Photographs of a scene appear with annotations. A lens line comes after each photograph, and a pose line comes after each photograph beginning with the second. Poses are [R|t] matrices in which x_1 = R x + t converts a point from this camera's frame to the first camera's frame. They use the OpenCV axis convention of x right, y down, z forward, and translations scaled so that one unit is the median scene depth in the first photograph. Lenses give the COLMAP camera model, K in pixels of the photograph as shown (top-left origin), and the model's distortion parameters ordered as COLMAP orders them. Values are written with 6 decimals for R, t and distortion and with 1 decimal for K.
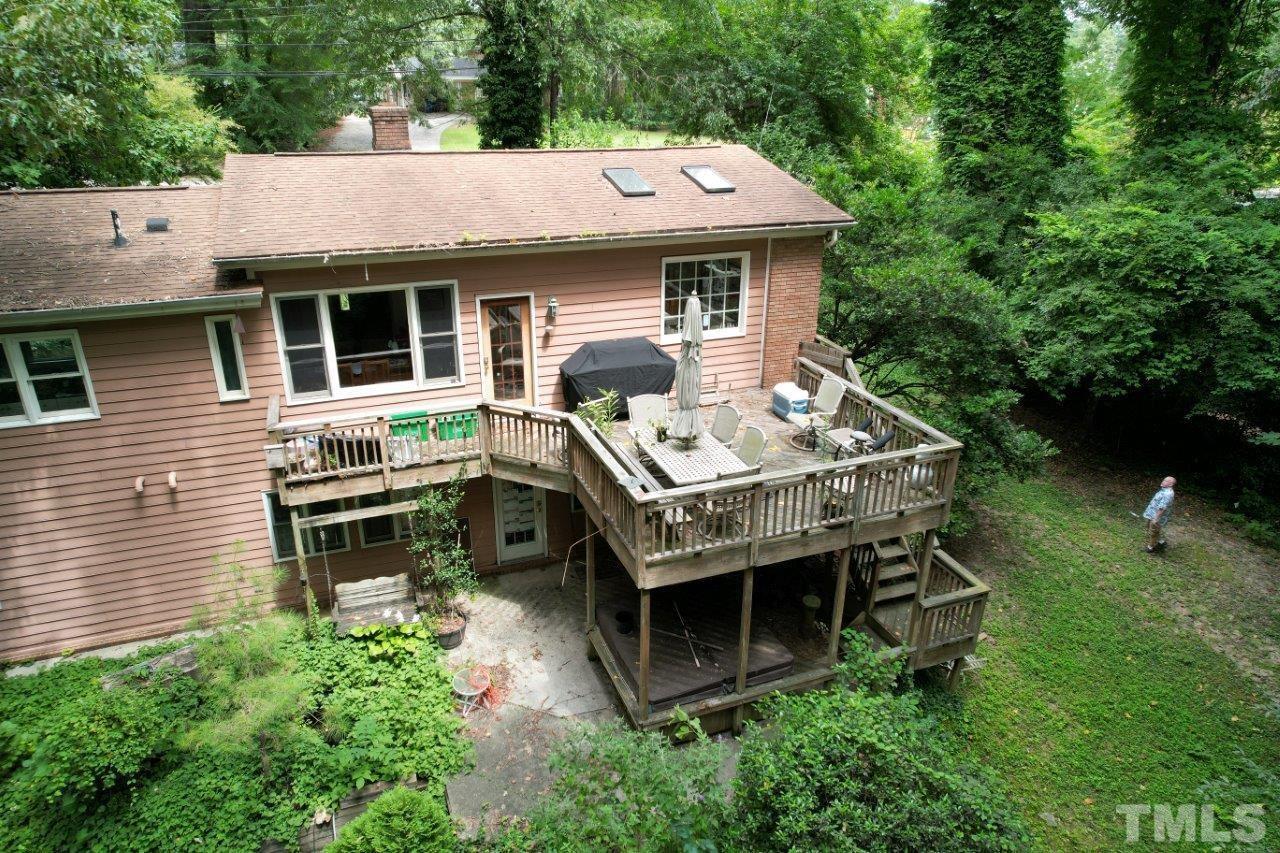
lens RADIAL K [[818.9, 0, 633.7], [0, 818.9, 425.9], [0, 0, 1]] dist [-0.077275, 0.071155]
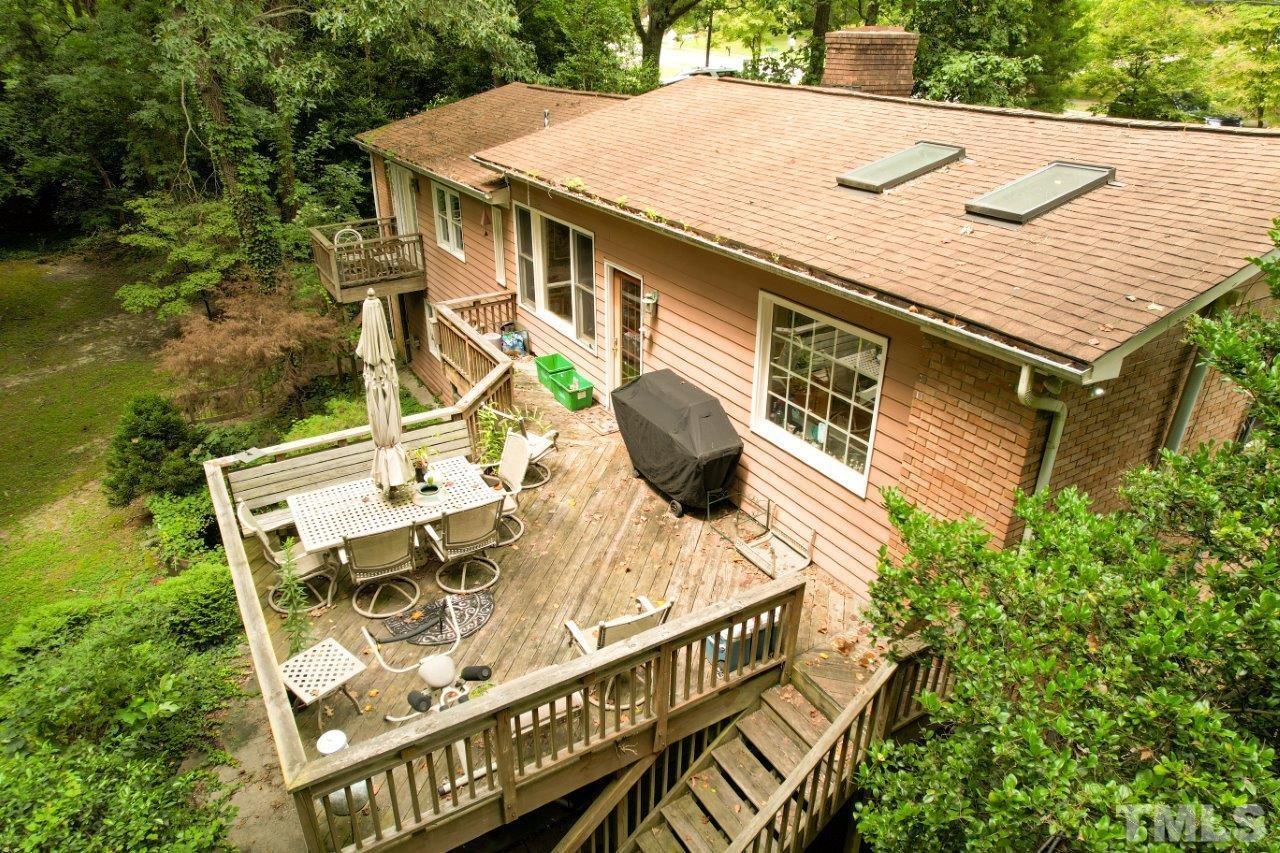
lens RADIAL K [[818.9, 0, 633.7], [0, 818.9, 425.9], [0, 0, 1]] dist [-0.077275, 0.071155]
pose [[0.177521, 0.427972, -0.886186, 0.653728], [-0.382985, 0.859545, 0.338386, -0.322425], [0.906537, 0.279325, 0.316494, 0.854293]]
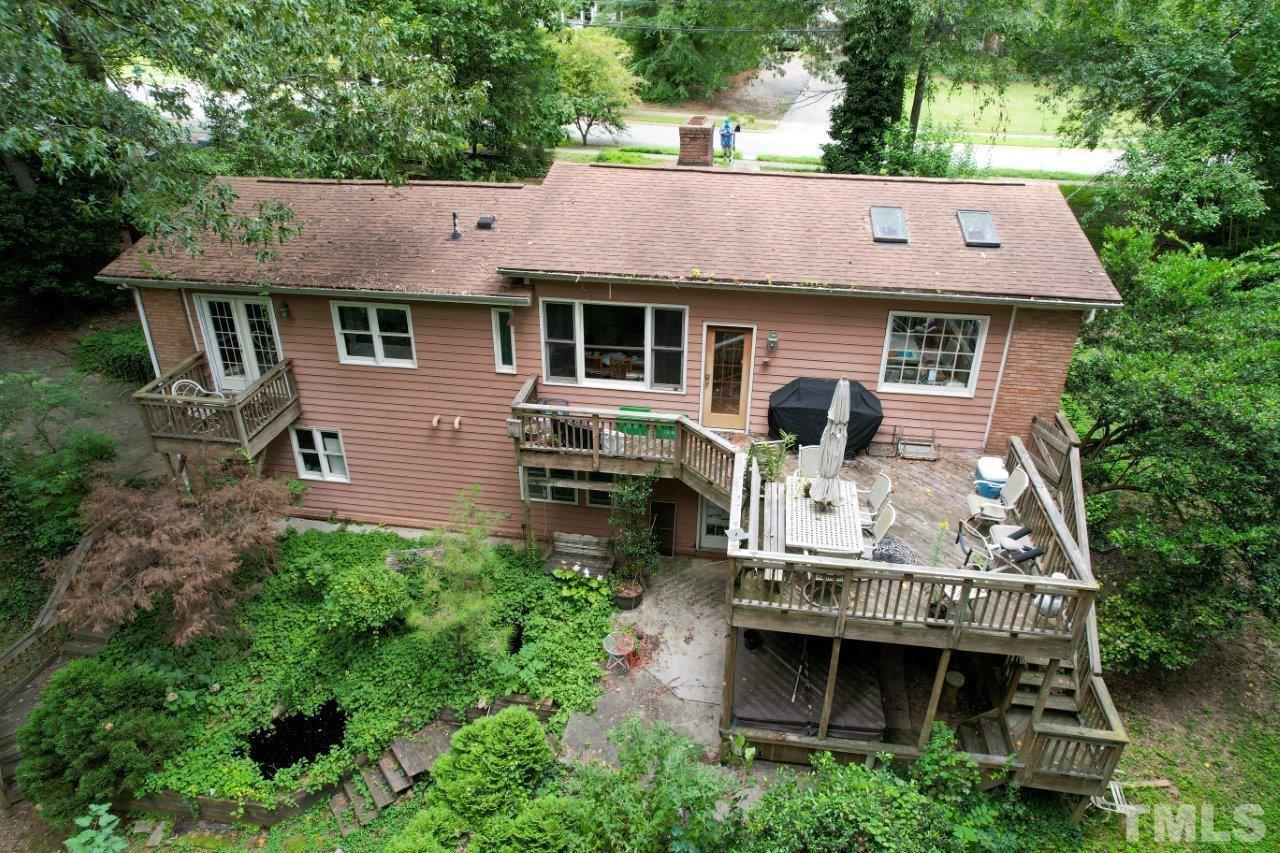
lens RADIAL K [[818.9, 0, 633.7], [0, 818.9, 425.9], [0, 0, 1]] dist [-0.077275, 0.071155]
pose [[0.869343, 0.228729, -0.438094, 0.264088], [-0.188577, 0.972908, 0.133747, -0.160135], [0.456817, -0.033657, 0.888924, -0.057557]]
